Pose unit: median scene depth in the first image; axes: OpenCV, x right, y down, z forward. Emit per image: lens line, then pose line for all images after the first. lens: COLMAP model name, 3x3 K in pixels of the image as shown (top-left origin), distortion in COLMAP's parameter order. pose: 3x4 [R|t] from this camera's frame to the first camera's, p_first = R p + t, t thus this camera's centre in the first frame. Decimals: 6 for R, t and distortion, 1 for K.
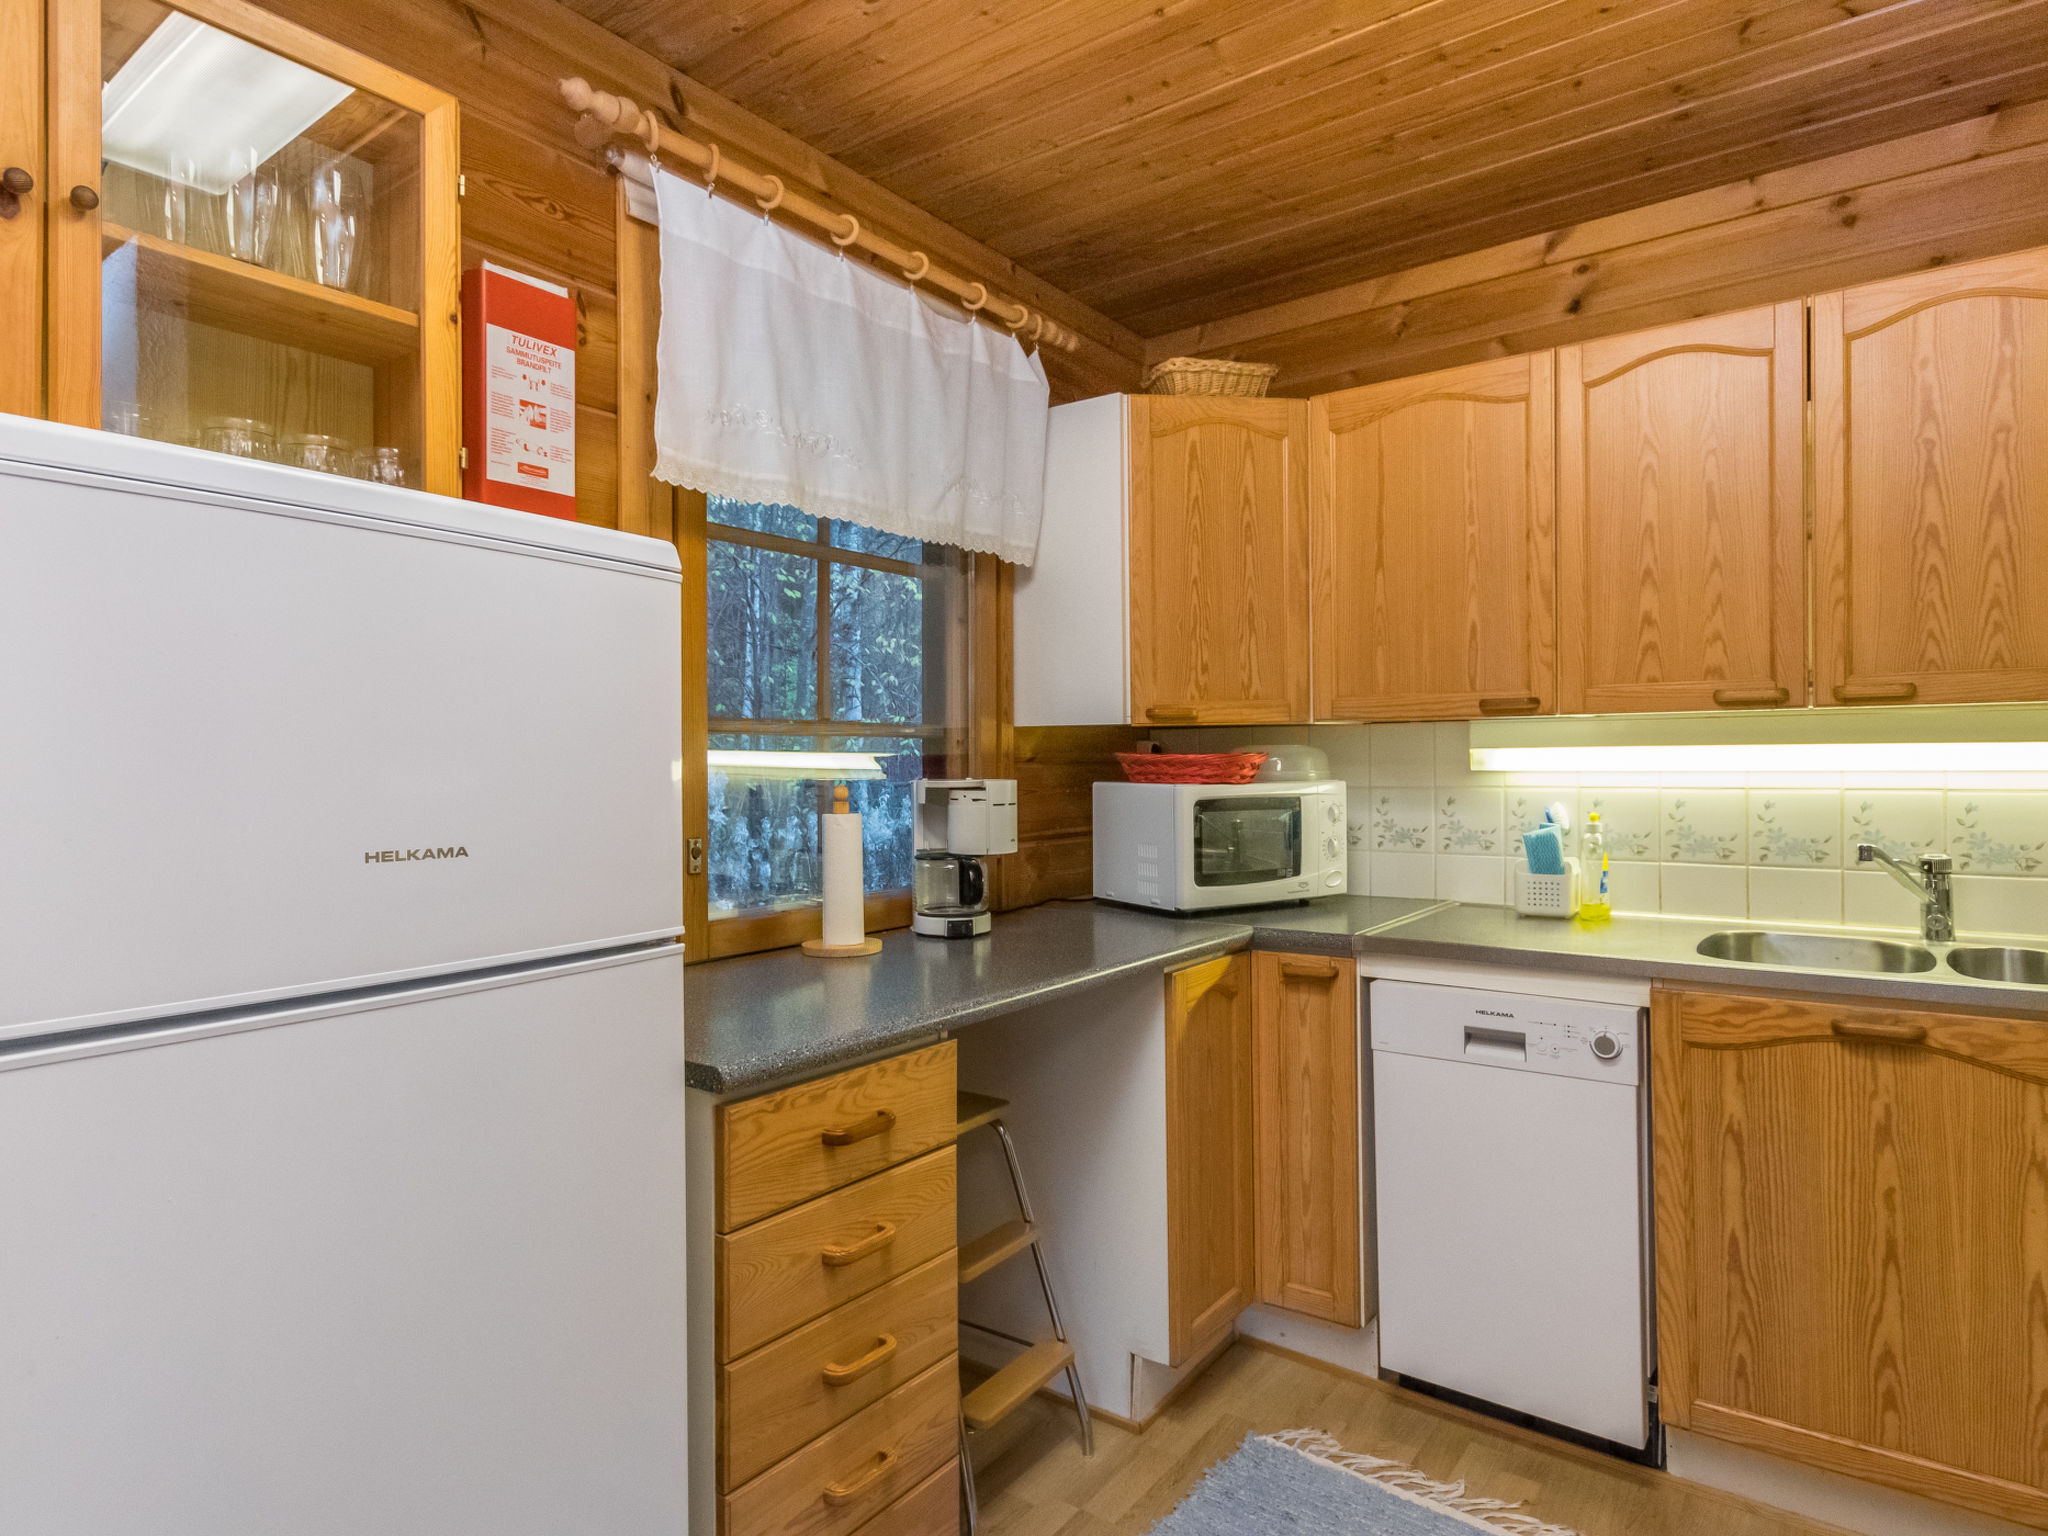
lens RADIAL K [[1149.9, 0, 1040.2], [0, 1149.9, 759.5], [0, 0, 1]] dist [0.002253, -0.001992]
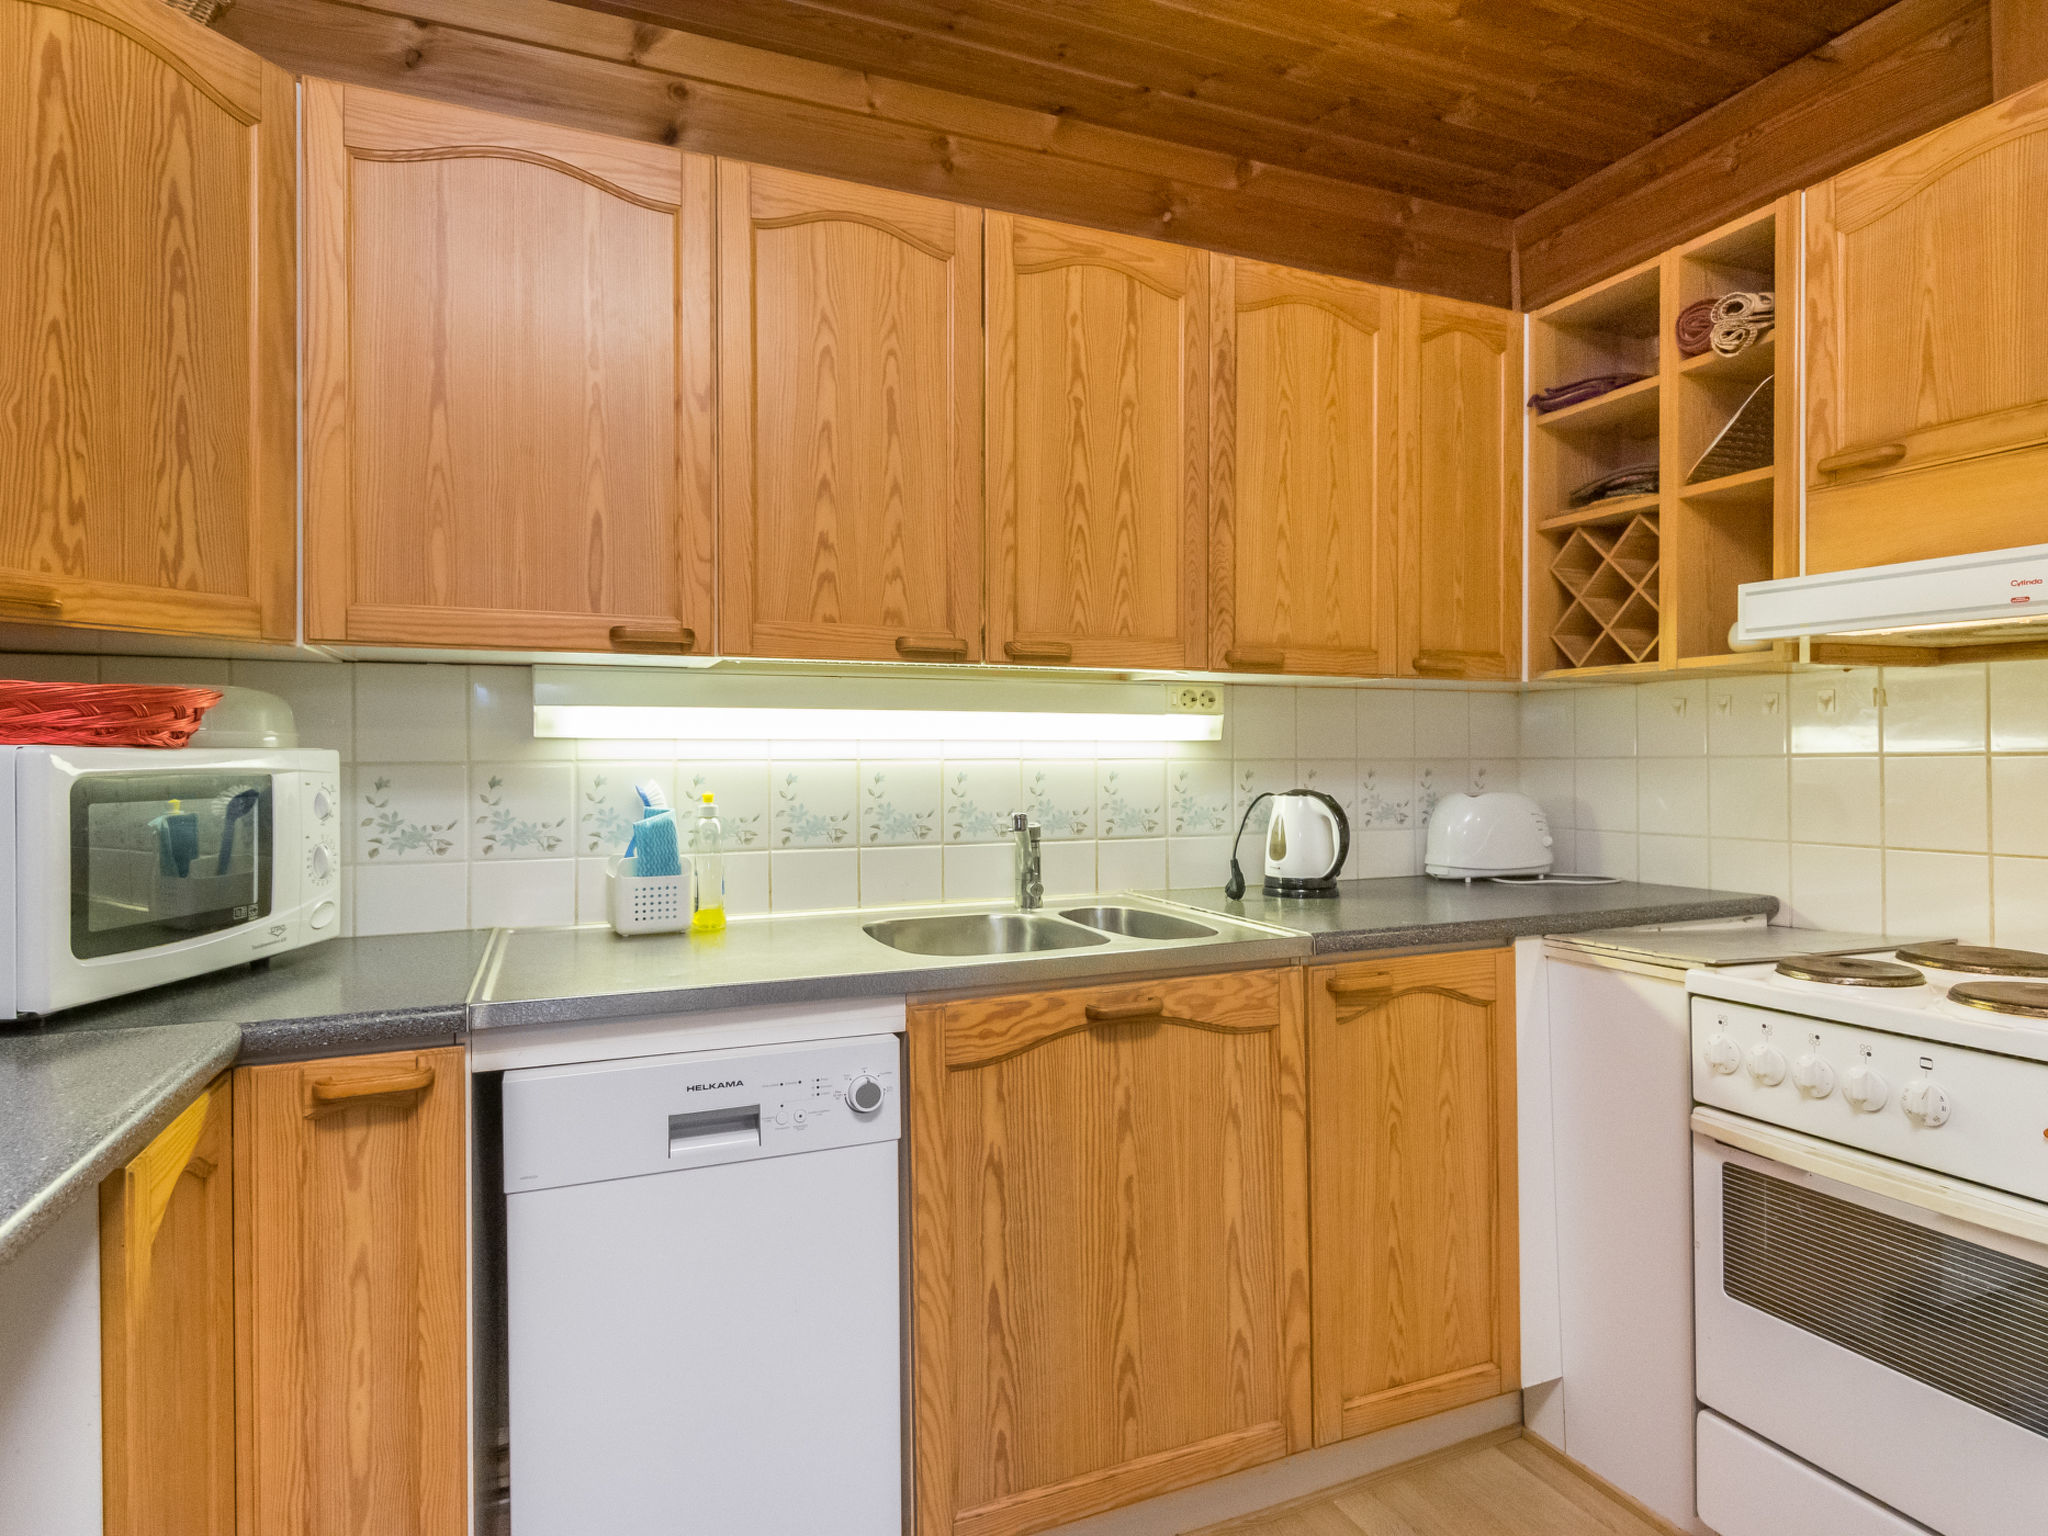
lens RADIAL K [[1149.9, 0, 1040.2], [0, 1149.9, 759.5], [0, 0, 1]] dist [0.002253, -0.001992]
pose [[0.514090, 0.007190, 0.857706, -0.074411], [-0.001297, 0.999970, -0.007605, 0.033258], [-0.857735, 0.002797, 0.514084, 0.452291]]
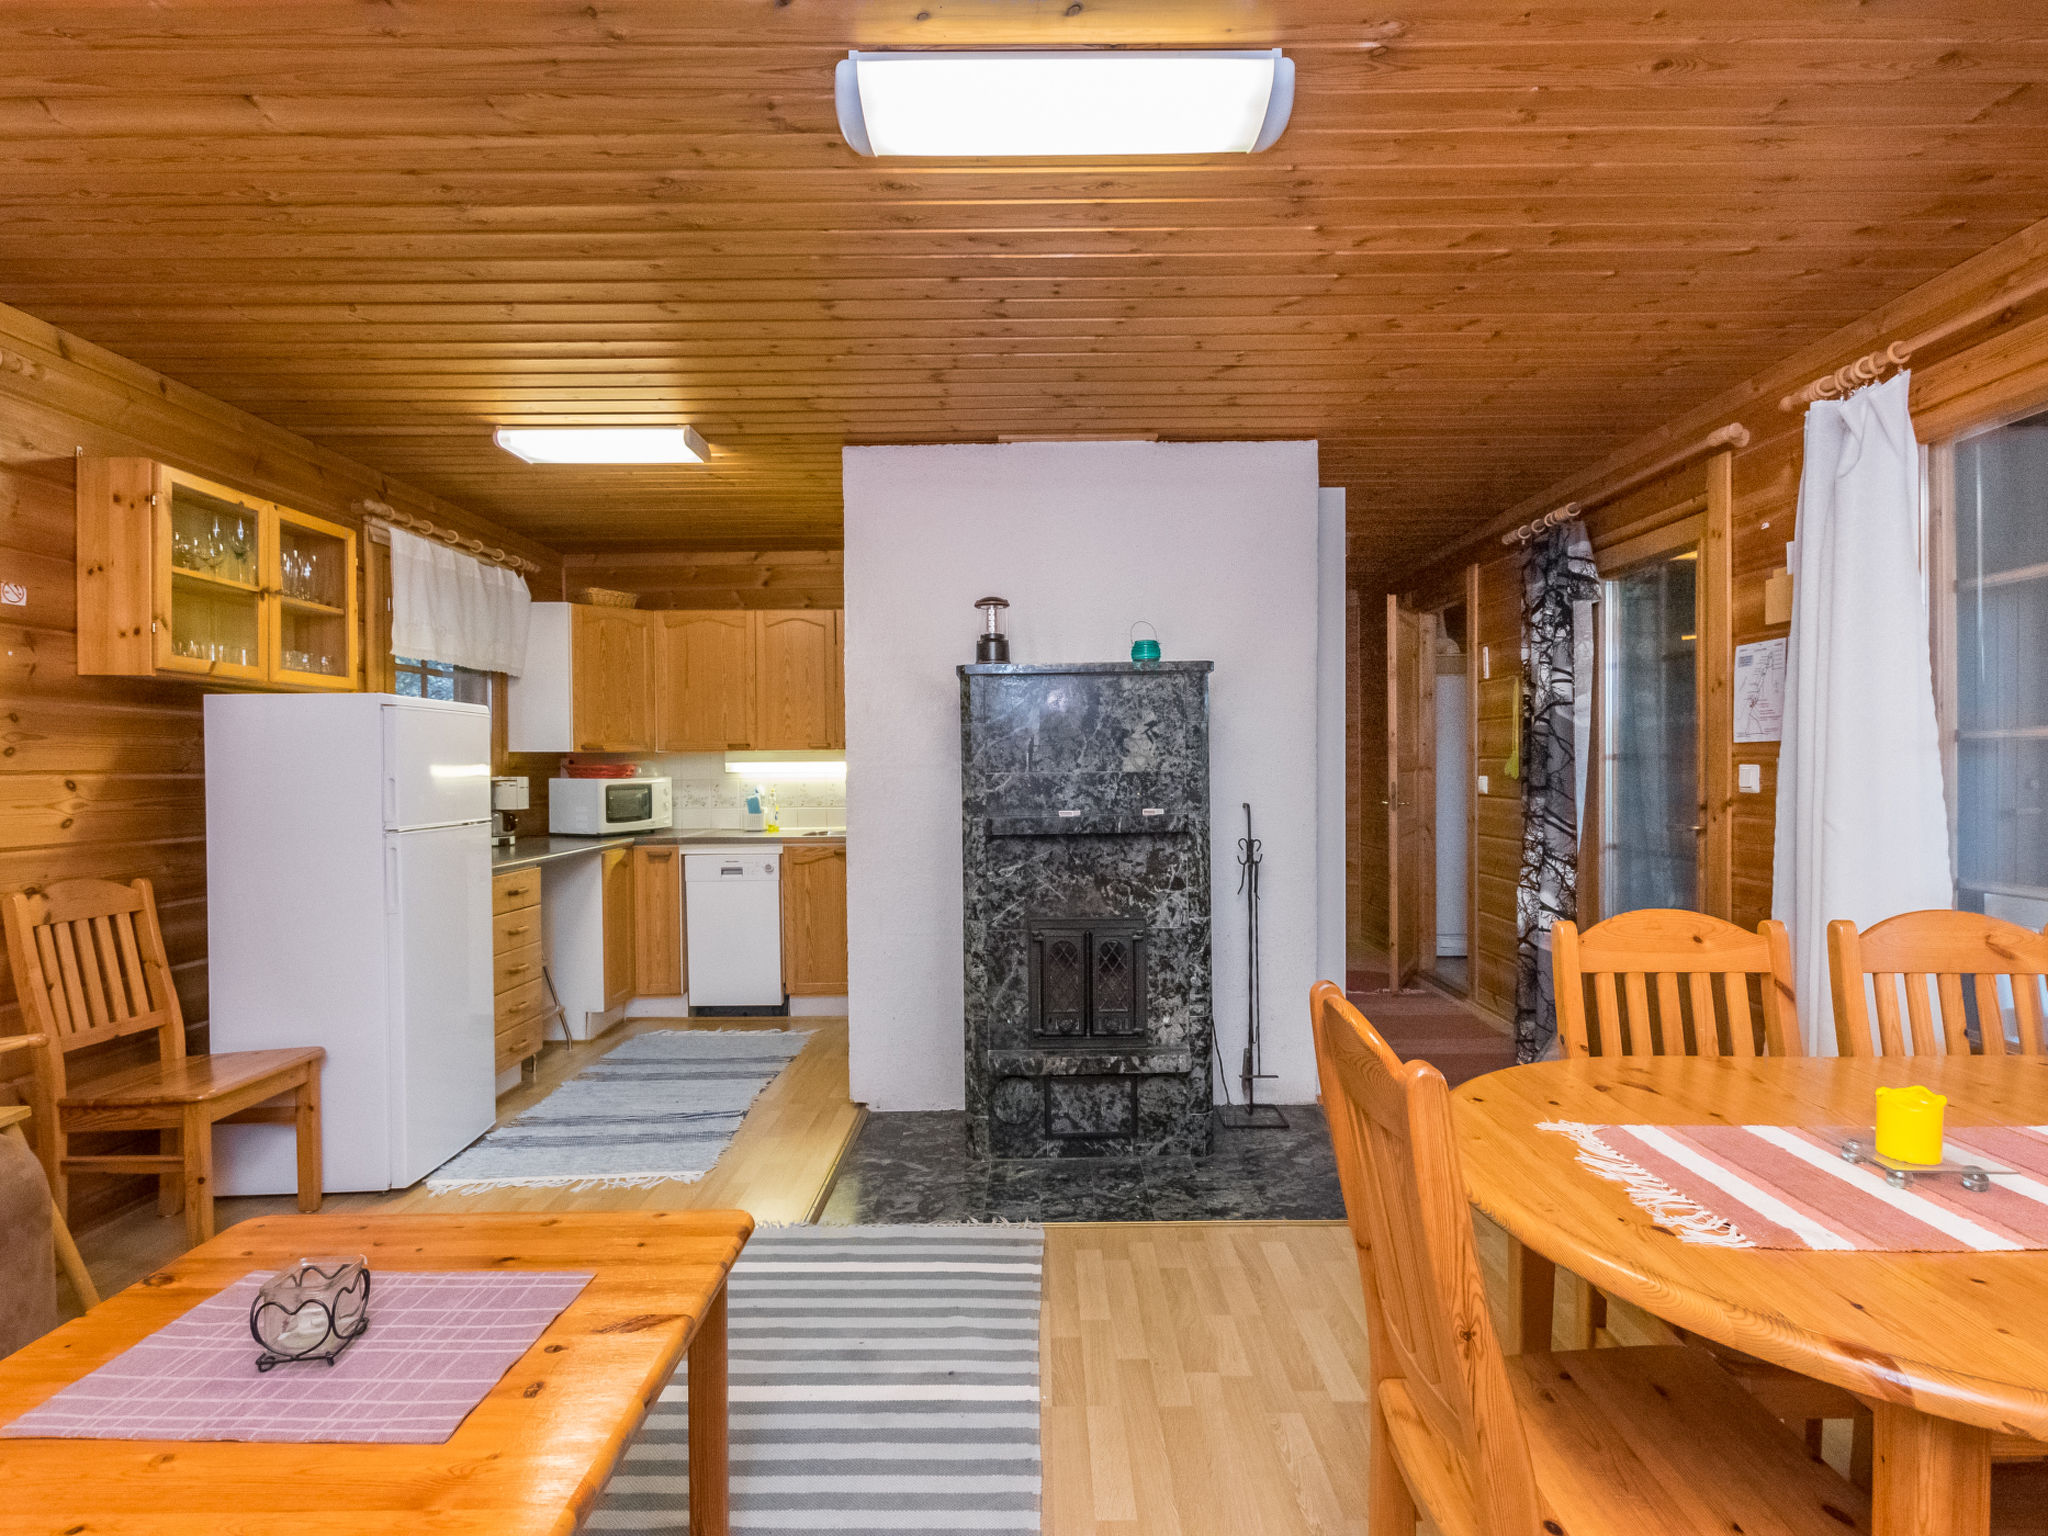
lens RADIAL K [[1038.8, 0, 1027.3], [0, 1038.8, 775.8], [0, 0, 1]] dist [0.002496, 0.001208]
pose [[0.813763, -0.007182, 0.581152, -0.422044], [0.000730, 0.999935, 0.011336, -0.007612], [-0.581196, -0.008801, 0.813716, -1.283133]]
